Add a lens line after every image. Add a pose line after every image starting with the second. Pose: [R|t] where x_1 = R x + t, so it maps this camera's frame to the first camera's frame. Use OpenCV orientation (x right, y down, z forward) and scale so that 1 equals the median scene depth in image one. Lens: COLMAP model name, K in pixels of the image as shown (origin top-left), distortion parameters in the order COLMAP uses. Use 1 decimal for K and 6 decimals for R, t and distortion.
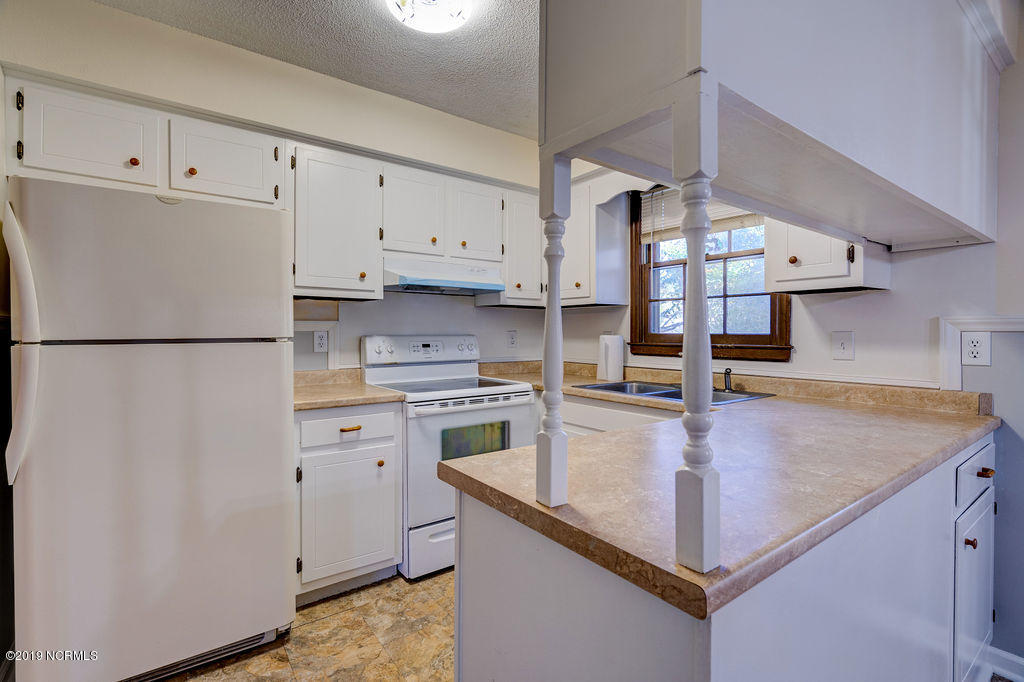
lens RADIAL K [[453.0, 0, 512.0], [0, 453.0, 341.0], [0, 0, 1]] dist [-0.000963, -0.000025]
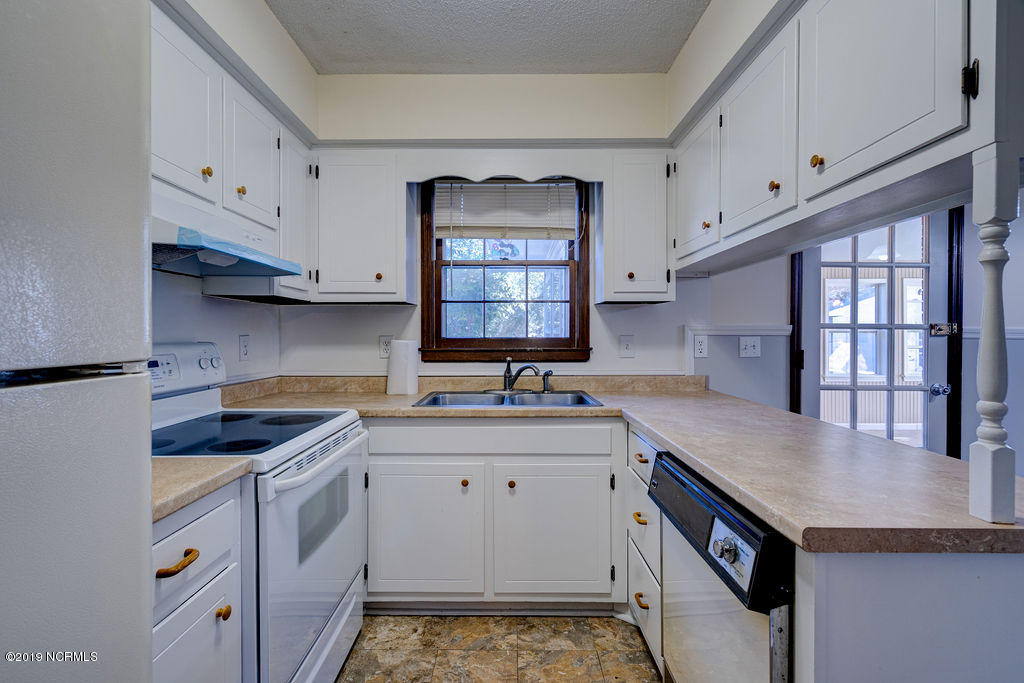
lens RADIAL K [[469.8, 0, 489.8], [0, 469.8, 341.3], [0, 0, 1]] dist [-0.000129, 0.000030]
pose [[0.615646, -0.013740, 0.787903, -0.454577], [0.018708, 0.999821, 0.002817, -0.012643], [-0.787800, 0.013005, 0.615793, 0.418186]]
